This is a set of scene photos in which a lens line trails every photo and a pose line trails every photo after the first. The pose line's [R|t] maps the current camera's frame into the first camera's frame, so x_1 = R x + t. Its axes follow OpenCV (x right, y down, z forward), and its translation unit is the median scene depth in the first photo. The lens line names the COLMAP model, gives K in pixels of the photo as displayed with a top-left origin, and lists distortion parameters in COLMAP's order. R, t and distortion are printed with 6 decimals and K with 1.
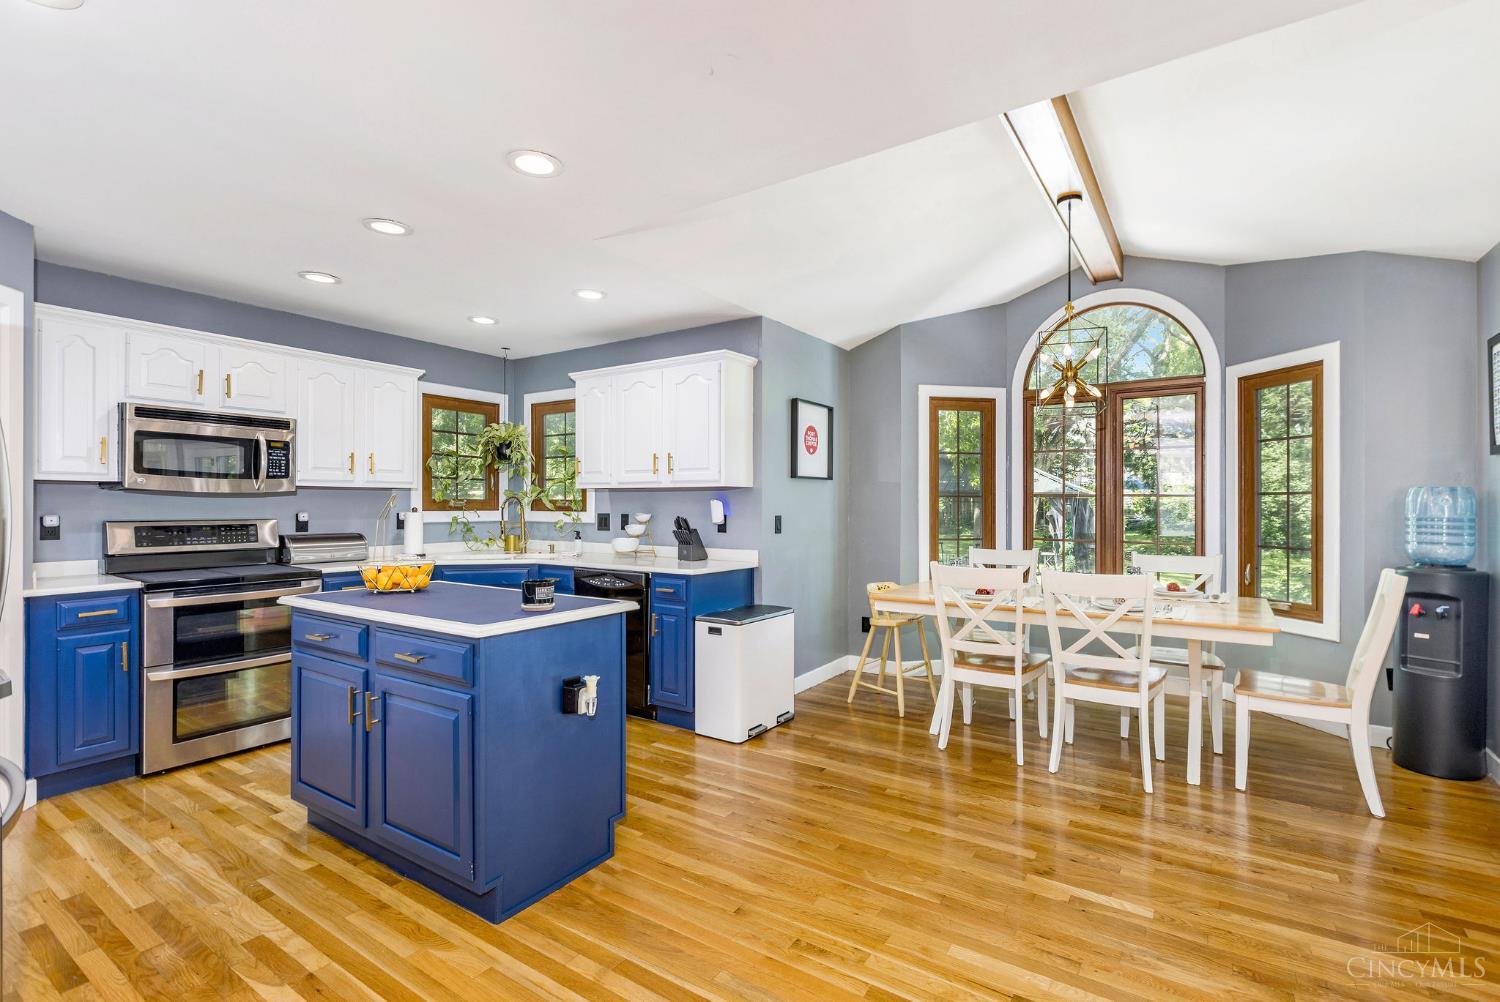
lens RADIAL K [[704.5, 0, 771.4], [0, 704.5, 508.5], [0, 0, 1]] dist [0.003975, 0.000777]
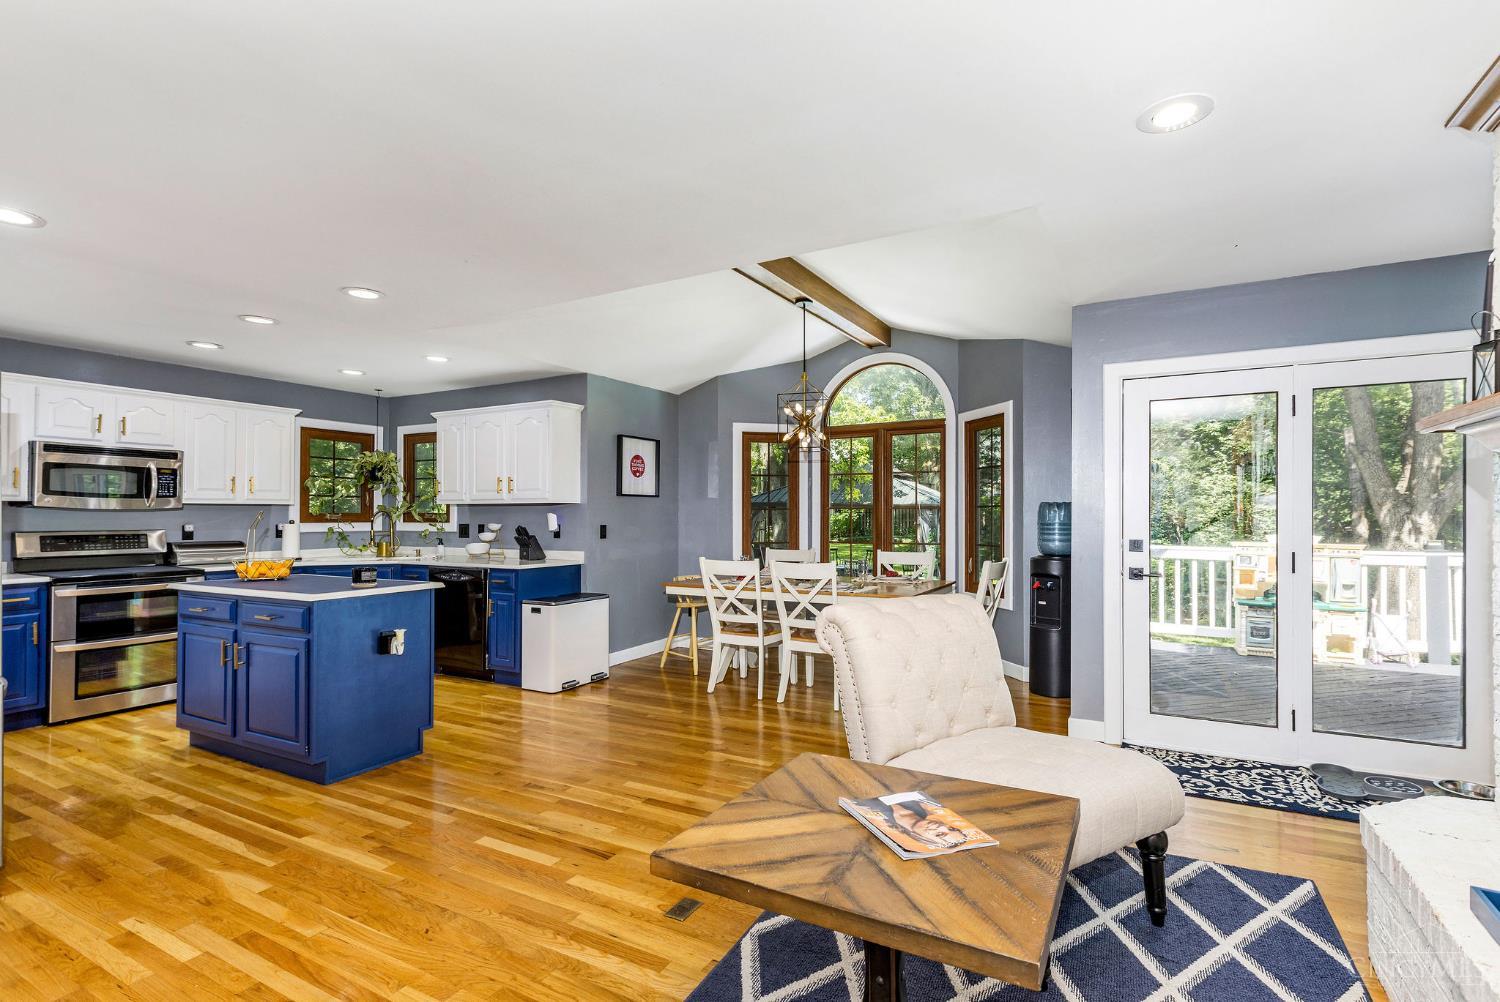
lens RADIAL K [[682.8, 0, 817.2], [0, 682.8, 506.1], [0, 0, 1]] dist [0.013832, -0.003773]
pose [[0.988216, -0.001609, 0.153060, 0.236950], [0.004408, 0.999829, -0.017946, -0.000178], [-0.153005, 0.018409, 0.988054, -0.356571]]
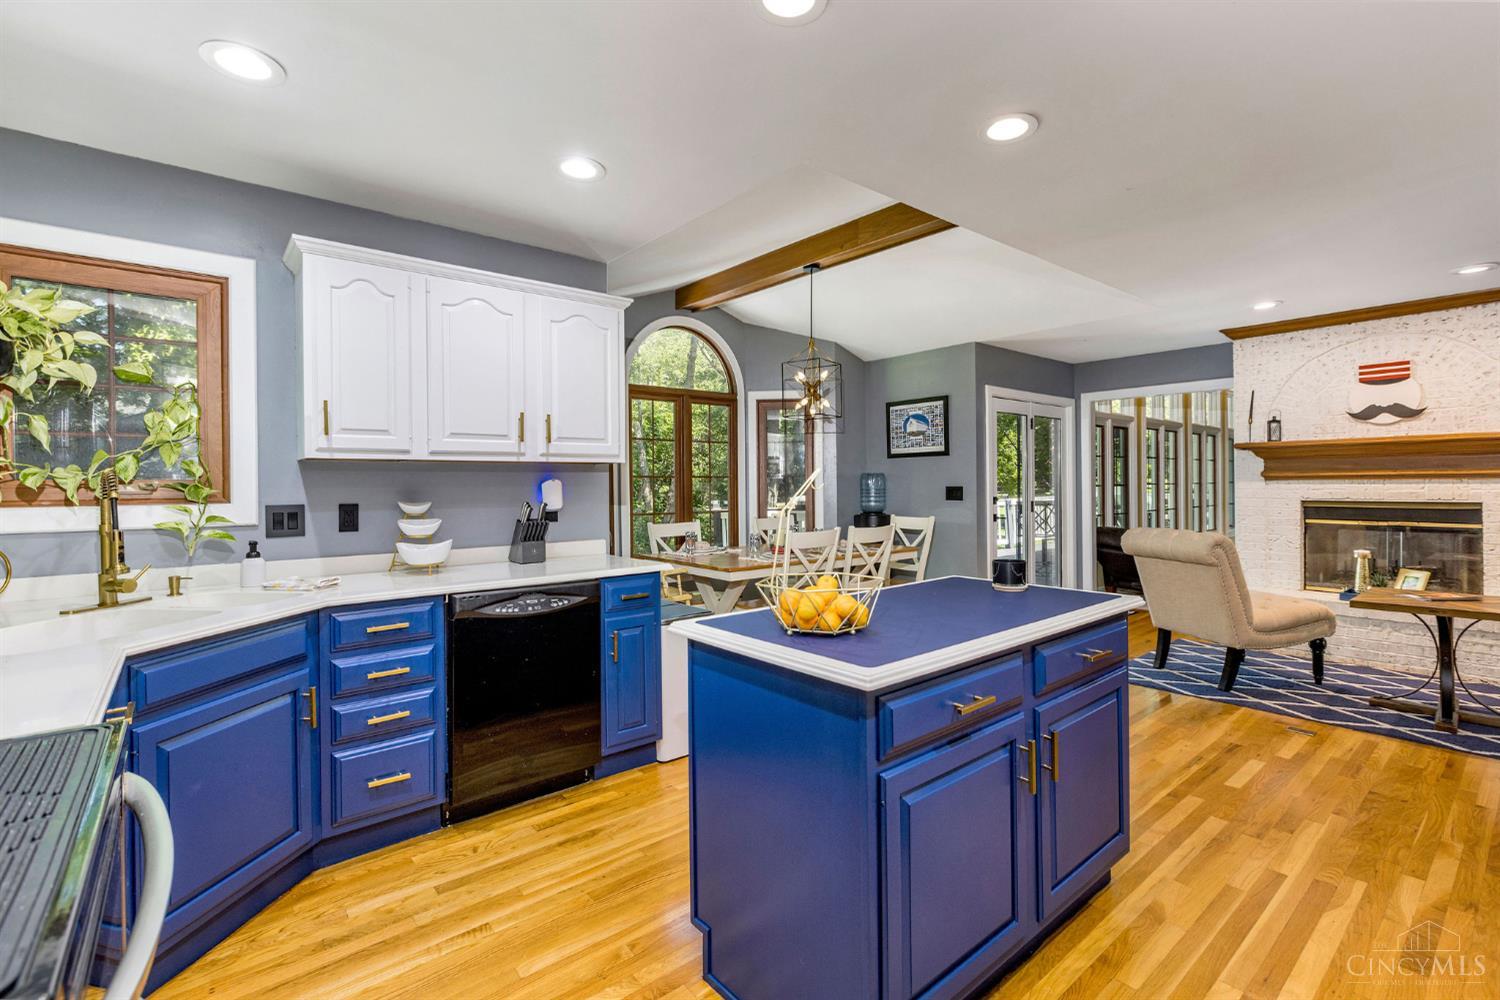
lens RADIAL K [[649.4, 0, 779.1], [0, 649.4, 486.9], [0, 0, 1]] dist [-0.006316, 0.000410]
pose [[0.279985, -0.008185, 0.959969, -0.733751], [0.018860, 0.999818, 0.003024, -0.001227], [-0.959819, 0.017259, 0.280088, 0.608247]]
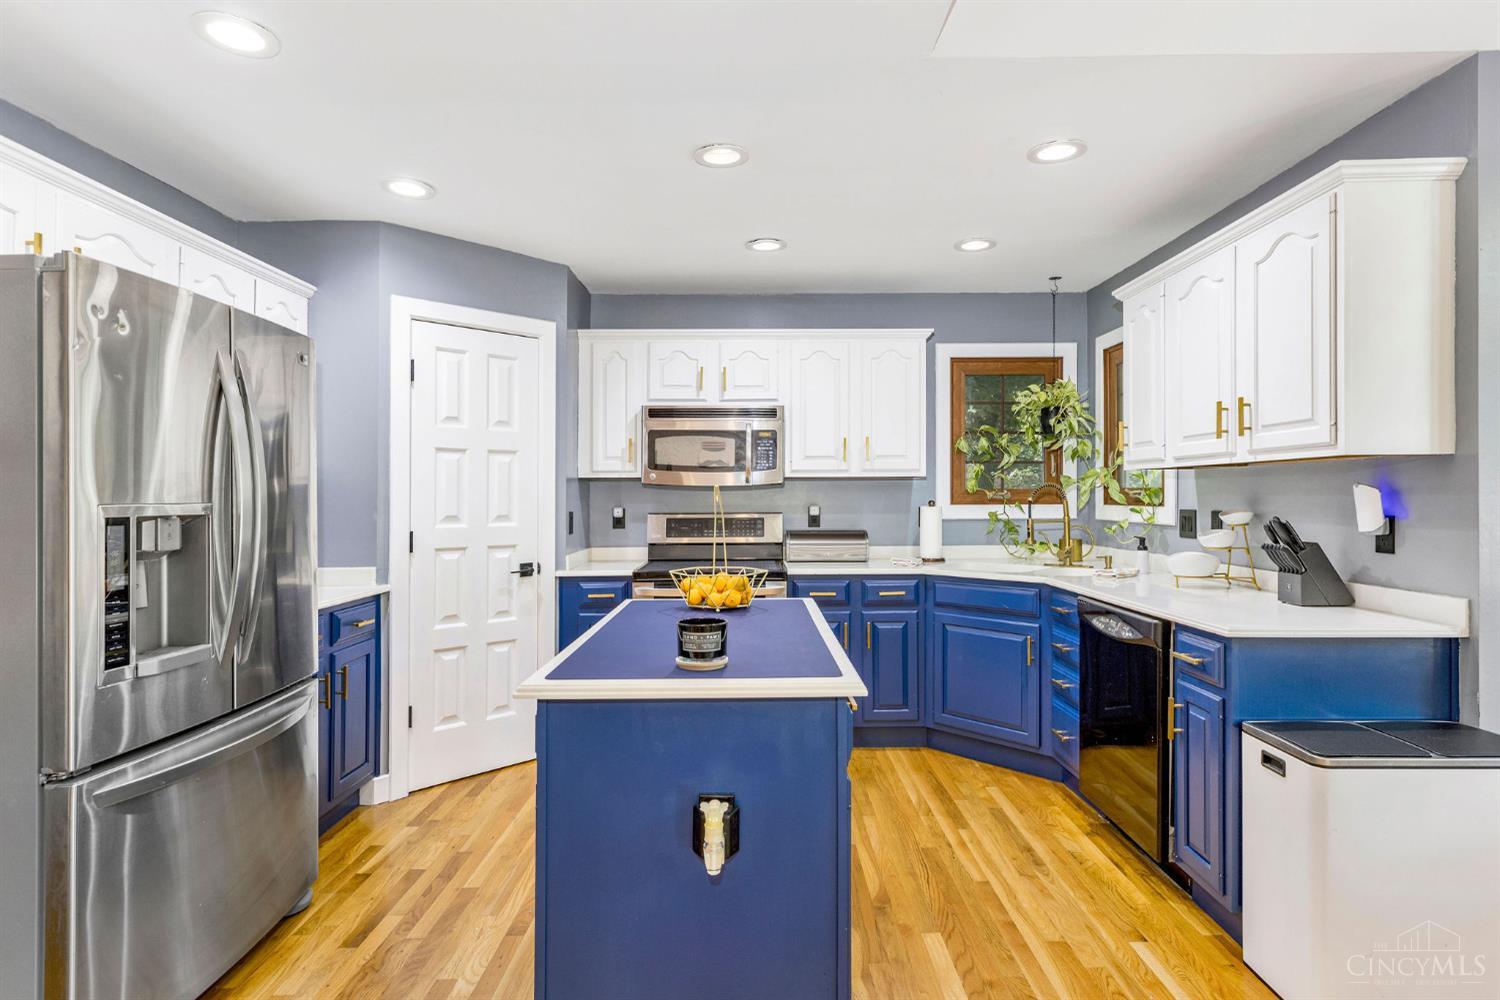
lens RADIAL K [[788.4, 0, 745.5], [0, 788.4, 493.2], [0, 0, 1]] dist [-0.001059, 0.002978]
pose [[0.530523, -0.008031, -0.847632, 0.164087], [0.002319, 0.999965, -0.008023, -0.003128], [0.847667, 0.002291, 0.530523, 0.386135]]
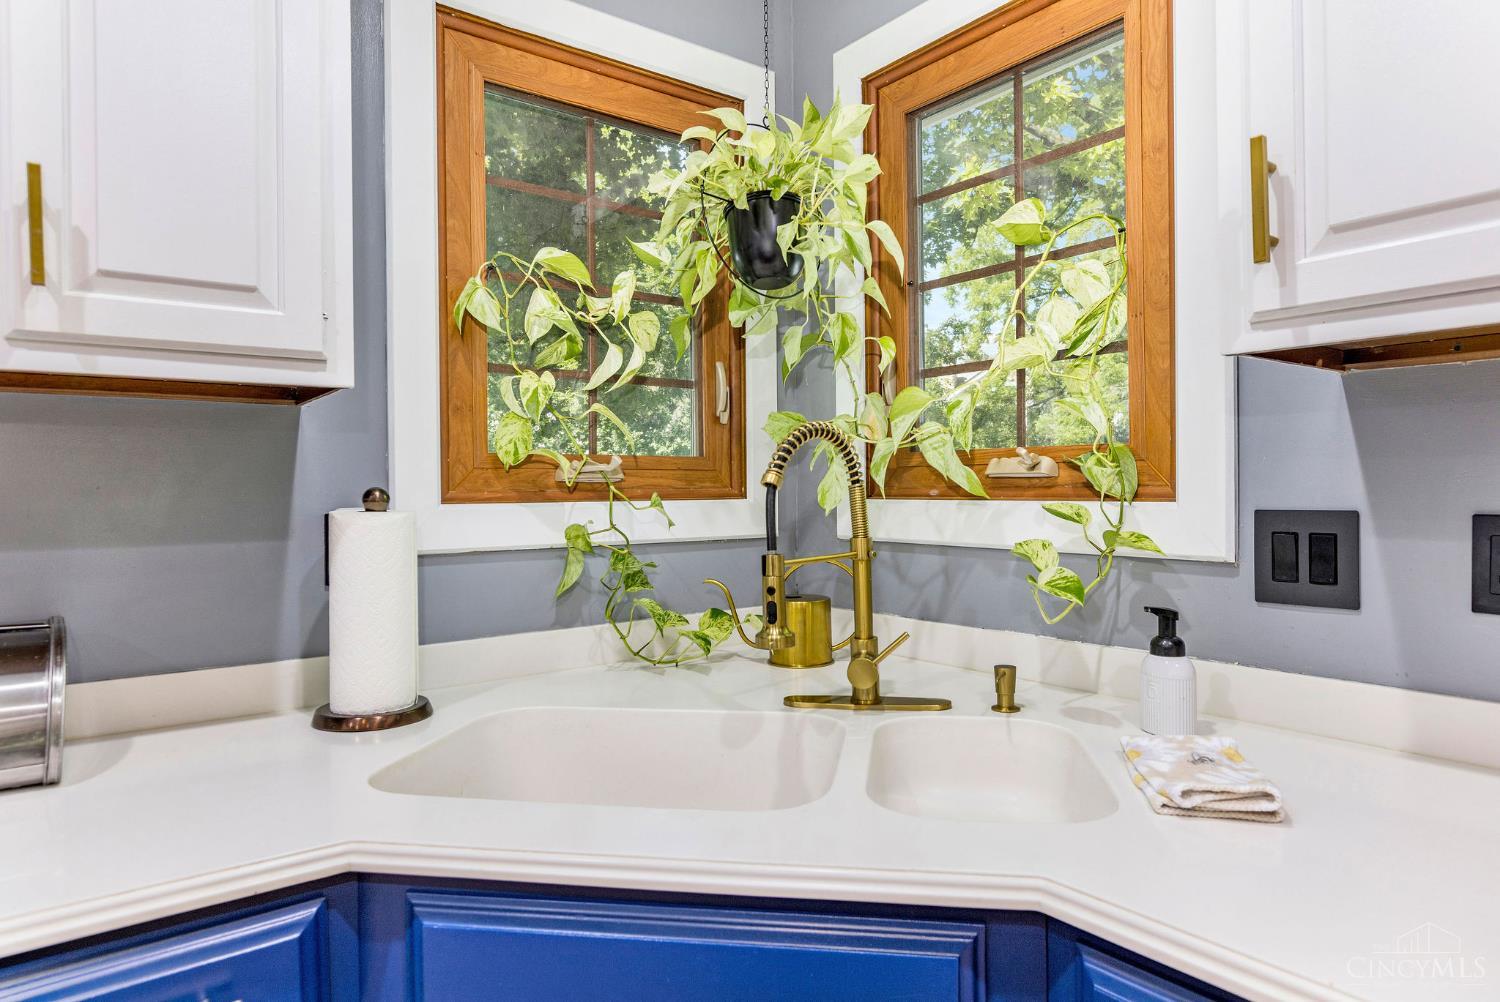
lens RADIAL K [[890.2, 0, 734.8], [0, 890.2, 489.9], [0, 0, 1]] dist [0.000331, 0.000070]
pose [[0.933022, -0.011940, -0.359622, -0.352840], [0.010807, 0.999928, -0.005161, 0.002013], [0.359658, 0.000929, 0.933084, 0.895215]]
